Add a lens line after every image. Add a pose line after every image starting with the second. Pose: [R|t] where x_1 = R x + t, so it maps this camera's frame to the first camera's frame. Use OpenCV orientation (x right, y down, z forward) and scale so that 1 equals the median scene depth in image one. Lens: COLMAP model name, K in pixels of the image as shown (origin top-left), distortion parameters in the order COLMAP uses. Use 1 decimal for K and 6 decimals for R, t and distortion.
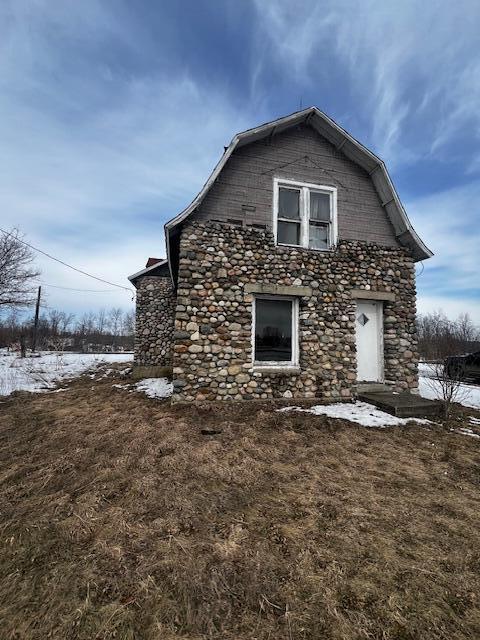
lens RADIAL K [[256.3, 0, 240.6], [0, 256.3, 319.1], [0, 0, 1]] dist [-0.002291, -0.000015]
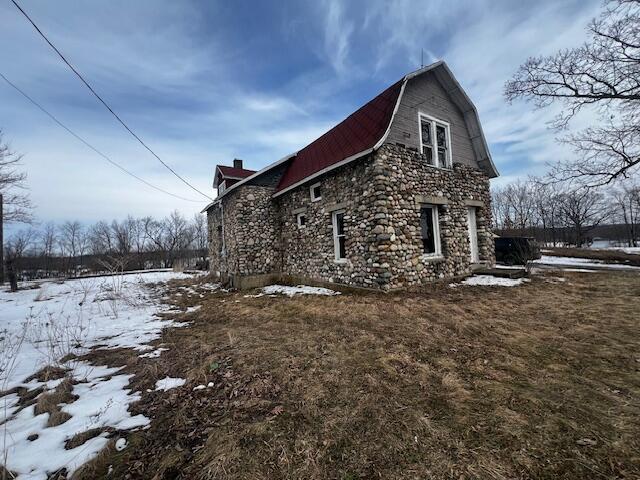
lens RADIAL K [[256.3, 0, 315.9], [0, 256.3, 239.4], [0, 0, 1]] dist [-0.002291, -0.000015]
pose [[0.935230, -0.062820, 0.348422, -0.917186], [0.045032, 0.997246, 0.058926, -0.014967], [-0.351164, -0.039419, 0.935484, -0.046302]]
